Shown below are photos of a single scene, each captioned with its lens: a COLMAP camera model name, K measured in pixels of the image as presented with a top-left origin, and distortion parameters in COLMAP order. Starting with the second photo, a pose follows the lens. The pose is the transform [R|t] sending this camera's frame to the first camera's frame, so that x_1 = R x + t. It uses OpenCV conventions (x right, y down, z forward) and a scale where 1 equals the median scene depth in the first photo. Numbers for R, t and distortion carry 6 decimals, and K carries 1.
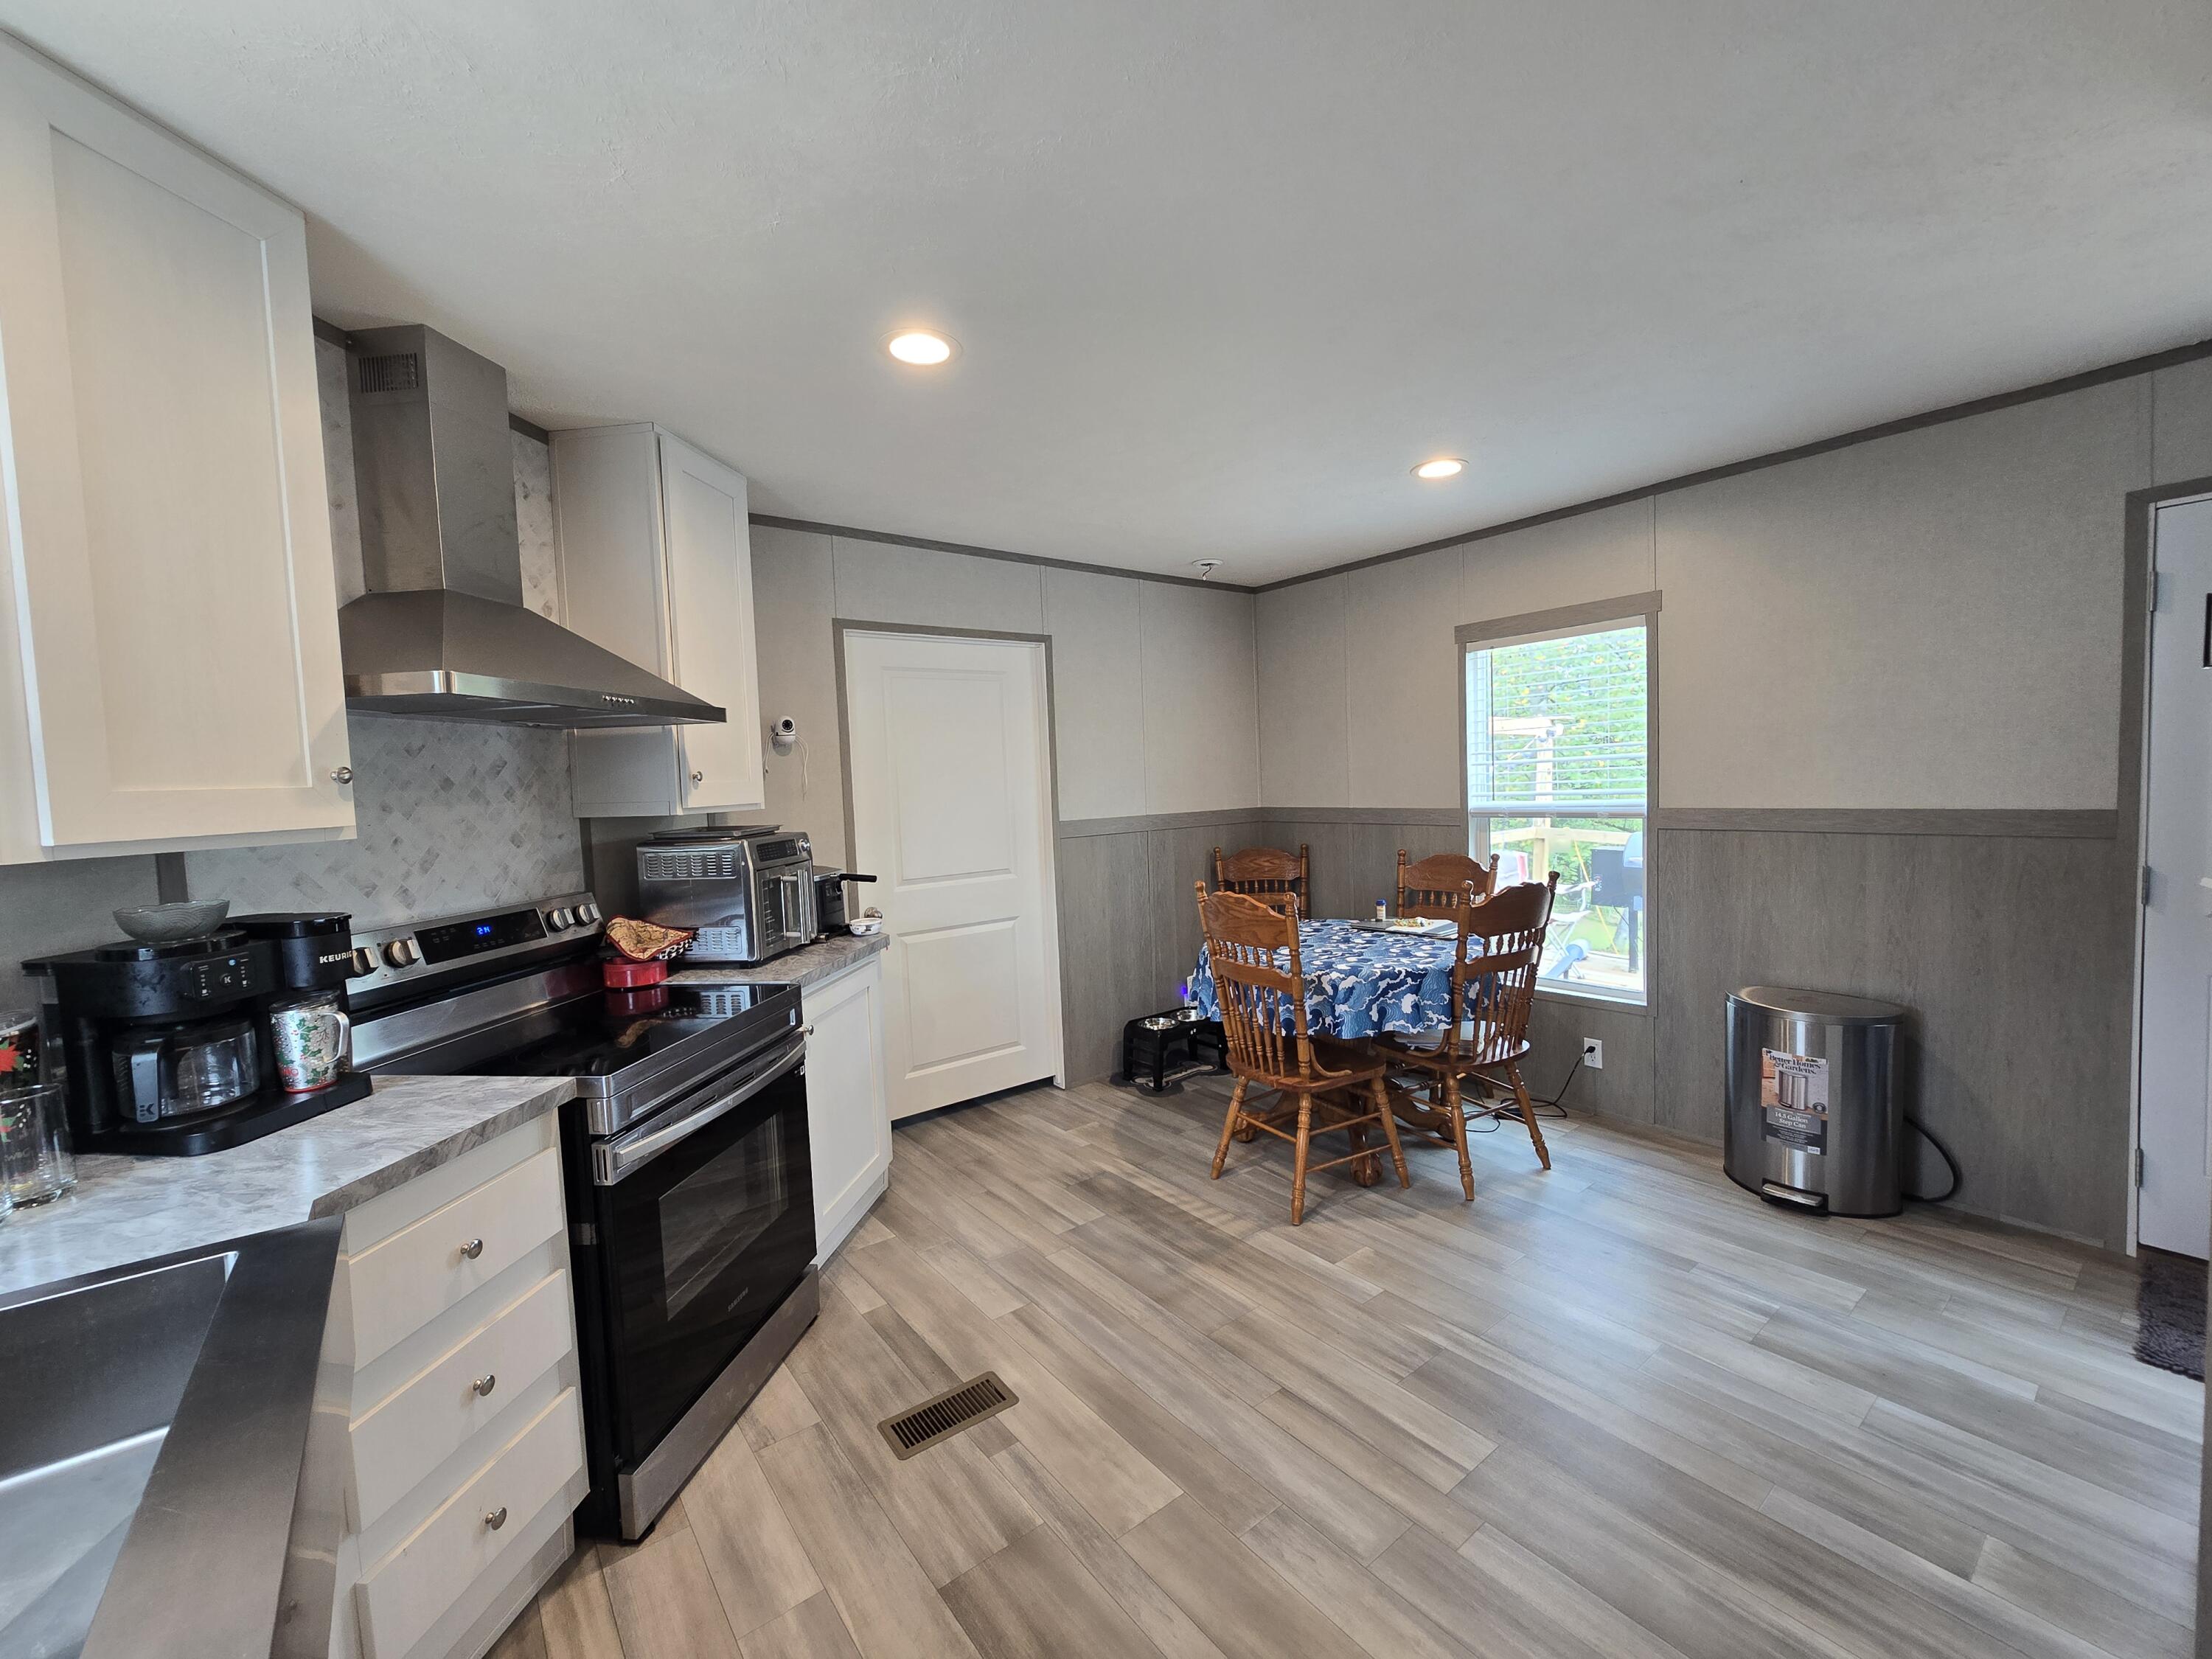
lens RADIAL K [[923.4, 0, 1104.2], [0, 923.4, 830.5], [0, 0, 1]] dist [-0.001315, 0.000294]
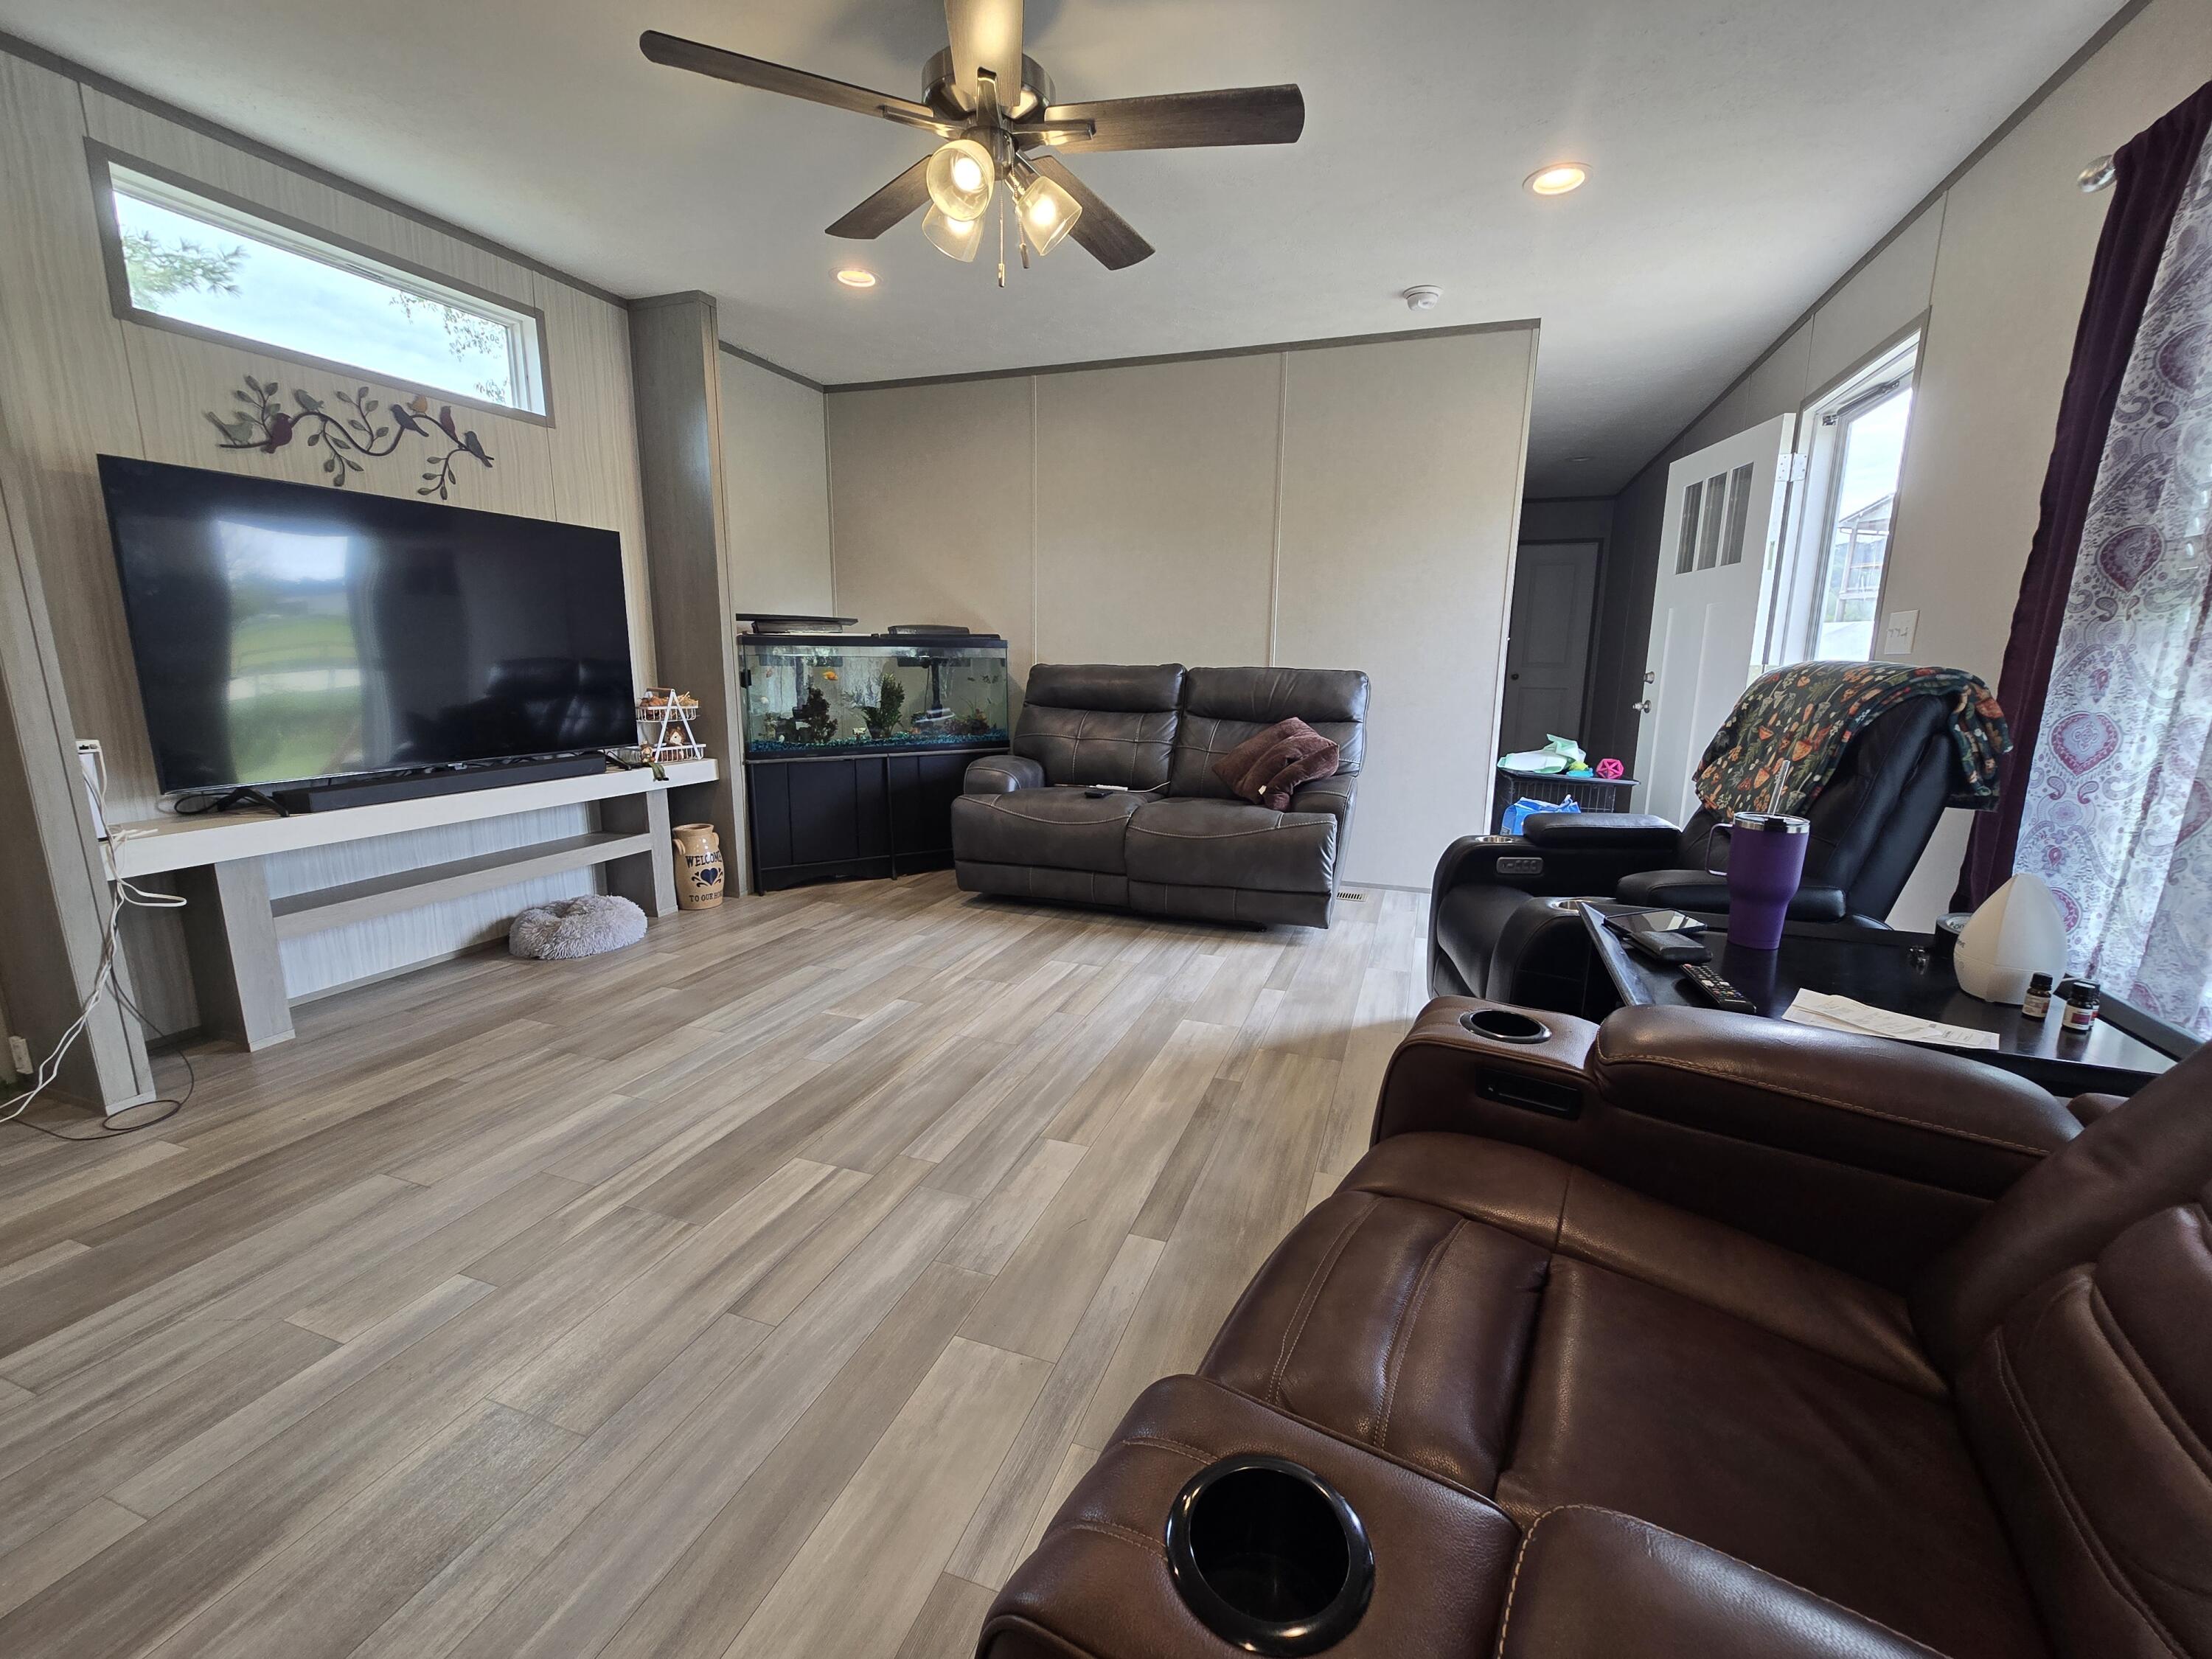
lens RADIAL K [[923.4, 0, 1090.4], [0, 923.4, 820.1], [0, 0, 1]] dist [-0.001315, 0.000294]
pose [[-0.527927, -0.120784, 0.840657, -0.599626], [0.063580, 0.981437, 0.180939, 0.127035], [-0.846907, 0.148972, -0.510447, 1.230197]]
